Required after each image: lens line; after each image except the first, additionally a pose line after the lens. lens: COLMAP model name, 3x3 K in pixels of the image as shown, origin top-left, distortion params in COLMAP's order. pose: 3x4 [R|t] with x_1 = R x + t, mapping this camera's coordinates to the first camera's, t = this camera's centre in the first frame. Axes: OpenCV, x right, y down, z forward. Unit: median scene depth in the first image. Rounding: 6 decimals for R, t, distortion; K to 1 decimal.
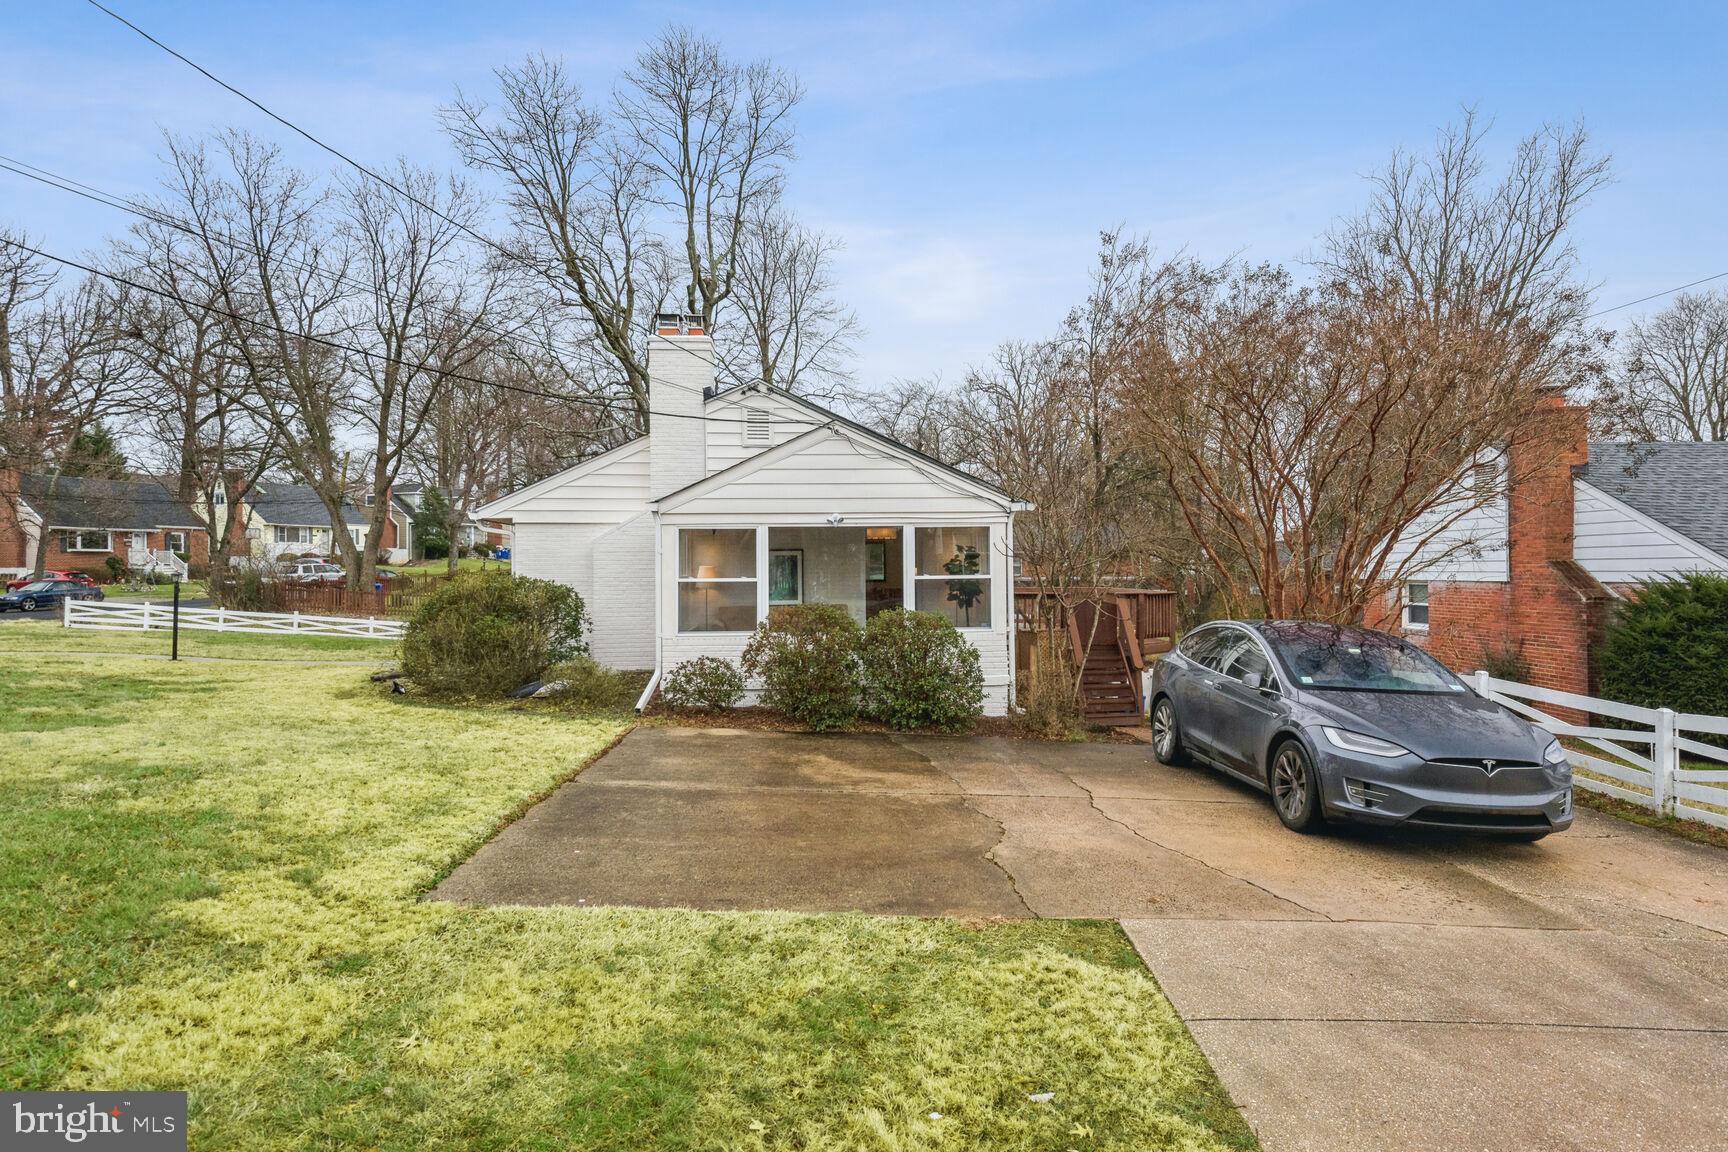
lens RADIAL K [[978.7, 0, 862.7], [0, 978.7, 576.9], [0, 0, 1]] dist [0.023966, -0.004966]
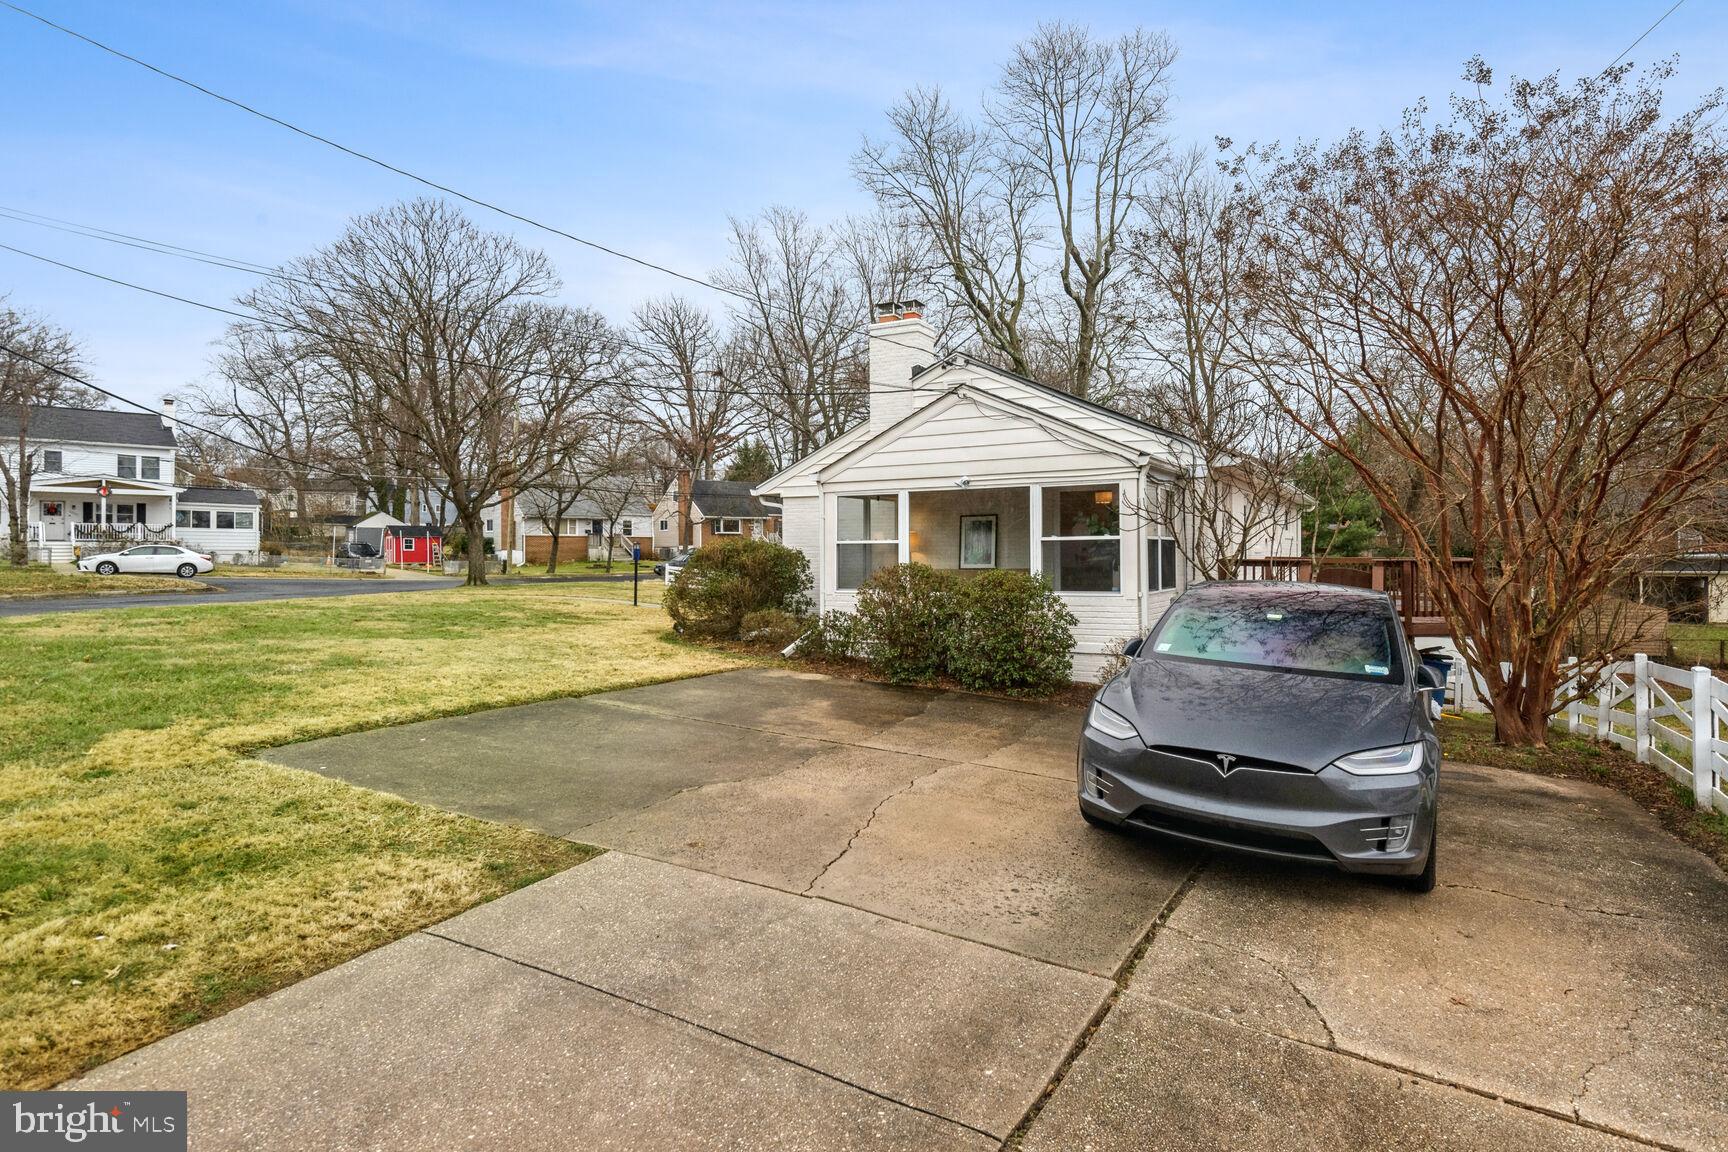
lens RADIAL K [[914.2, 0, 861.5], [0, 914.2, 561.3], [0, 0, 1]] dist [0.019836, -0.000606]
pose [[0.852562, 0.006499, -0.522586, 0.379874], [-0.002925, 0.999966, 0.007663, 0.016950], [0.522619, -0.005004, 0.852552, 0.130973]]
